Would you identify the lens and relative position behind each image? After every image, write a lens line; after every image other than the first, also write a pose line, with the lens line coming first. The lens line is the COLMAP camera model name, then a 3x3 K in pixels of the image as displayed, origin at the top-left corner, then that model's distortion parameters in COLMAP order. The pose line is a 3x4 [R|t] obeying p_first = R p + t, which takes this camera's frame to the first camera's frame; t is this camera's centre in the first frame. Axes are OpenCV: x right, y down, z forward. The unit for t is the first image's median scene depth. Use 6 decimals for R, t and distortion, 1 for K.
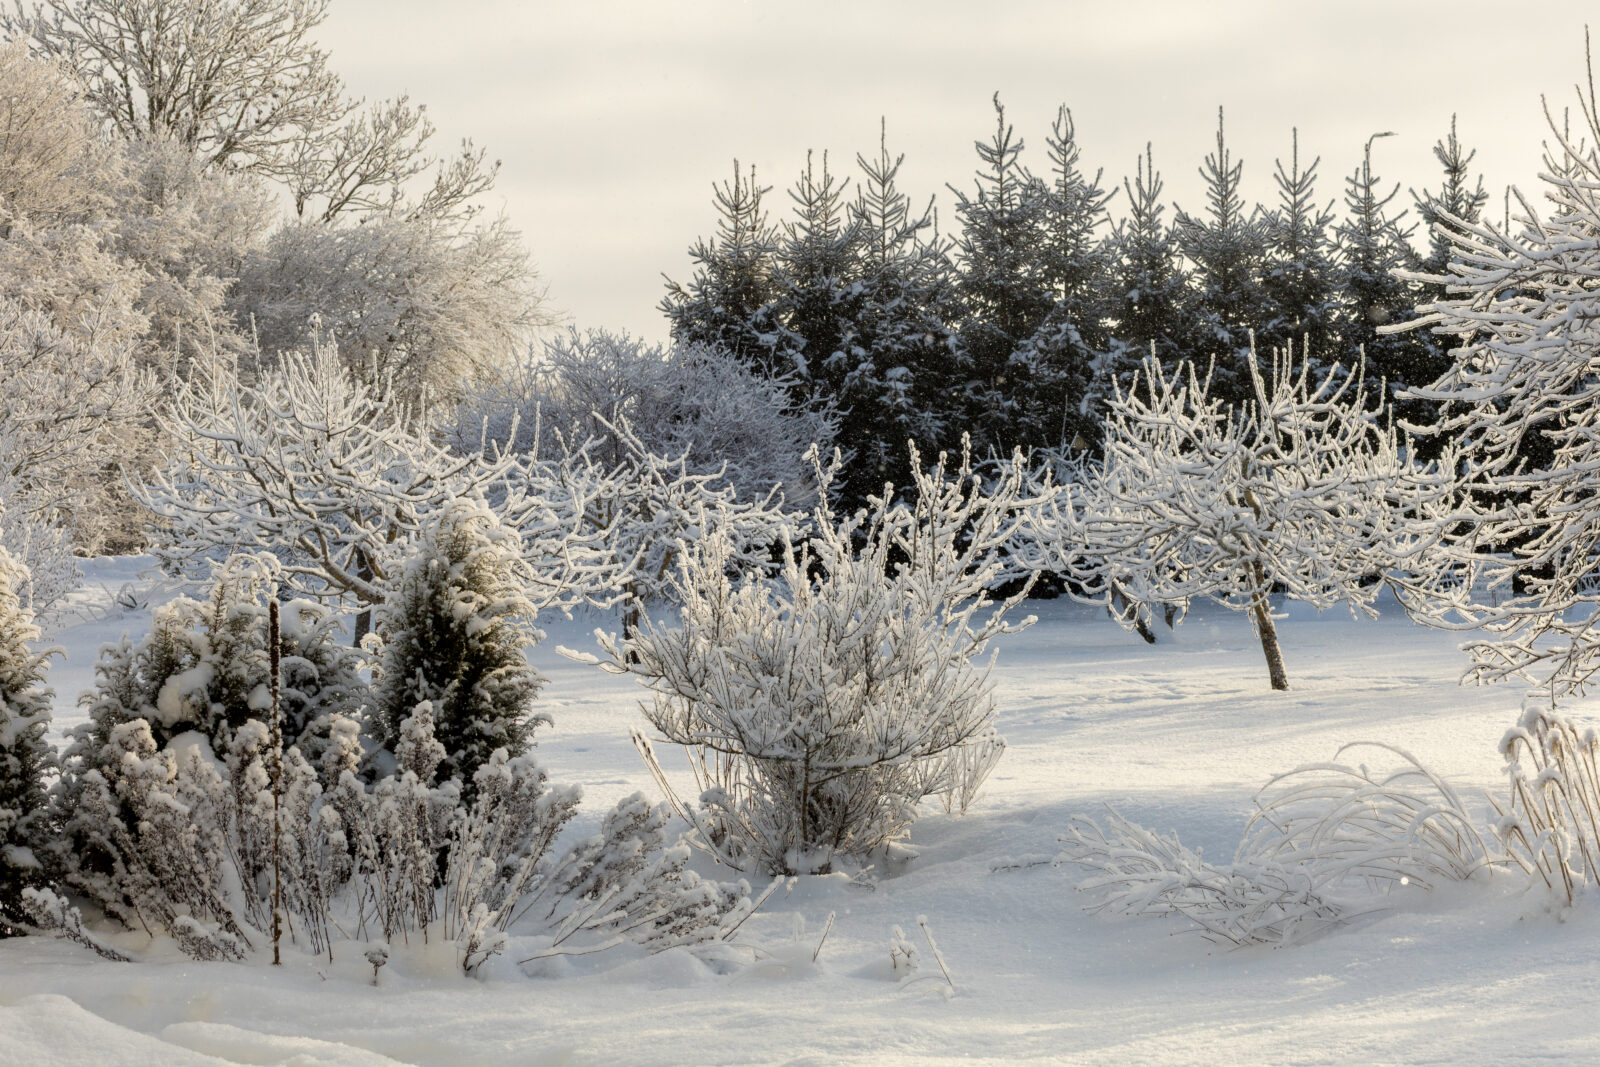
lens RADIAL K [[3827.1, 0, 800.0], [0, 3827.1, 533.5], [0, 0, 1]] dist [-0.139236, -0.152952]
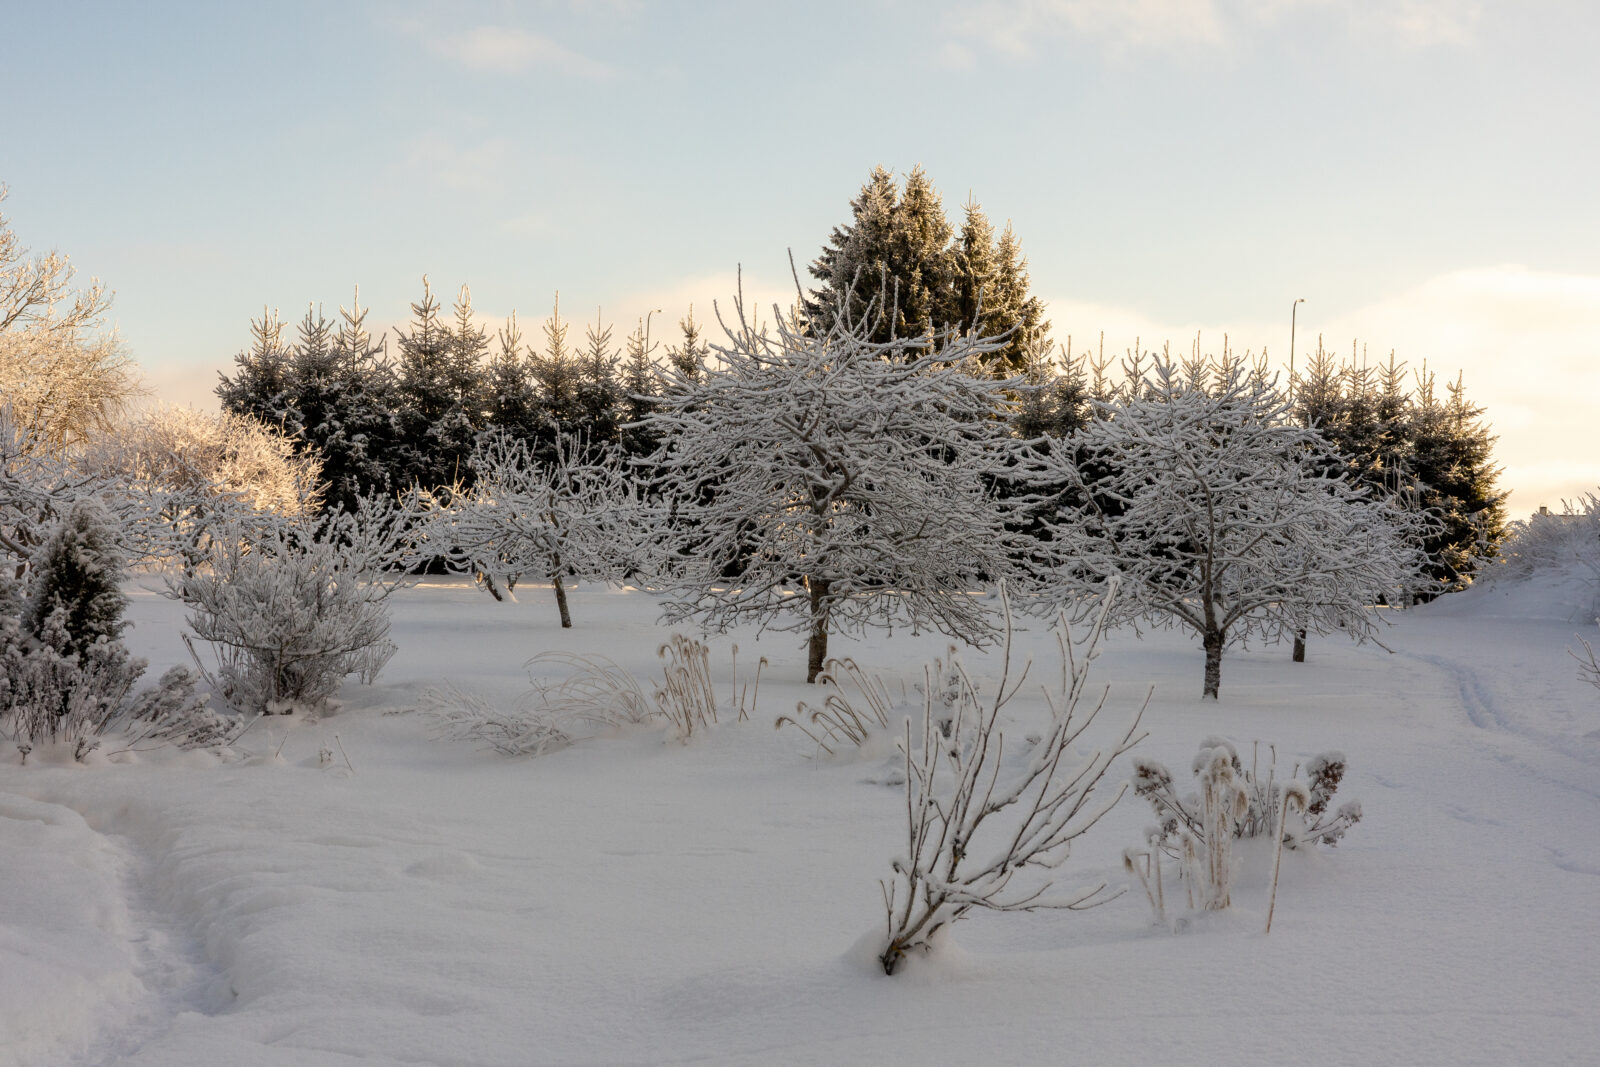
lens RADIAL K [[2284.0, 0, 799.7], [0, 2284.0, 513.4], [0, 0, 1]] dist [0.011152, 0.015468]
pose [[0.976272, 0.040520, 0.212724, 0.004640], [-0.037831, 0.999145, -0.016695, 0.001947], [-0.213219, 0.008251, 0.976970, -0.053113]]
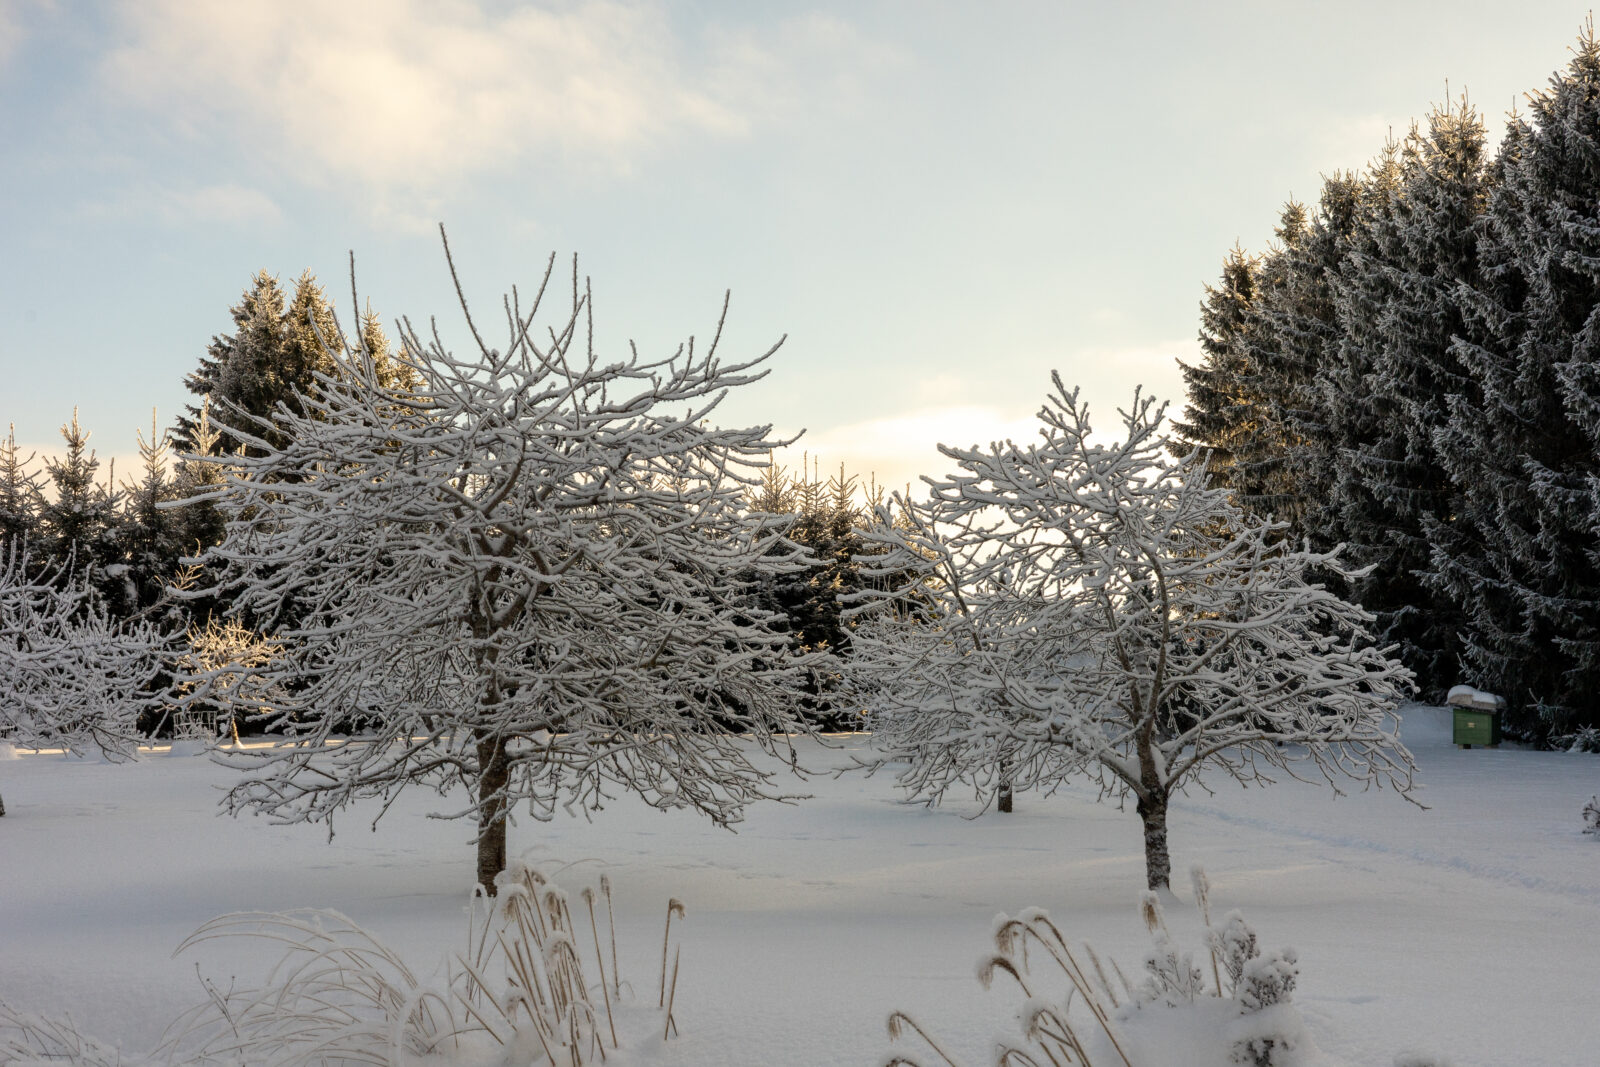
lens RADIAL K [[2250.8, 0, 849.3], [0, 2250.8, 534.9], [0, 0, 1]] dist [0.008803, 0.044492]
pose [[0.864638, 0.036126, 0.501094, -0.004629], [0.000717, 0.997321, -0.073139, 0.003554], [-0.502394, 0.063598, 0.862297, 0.226650]]
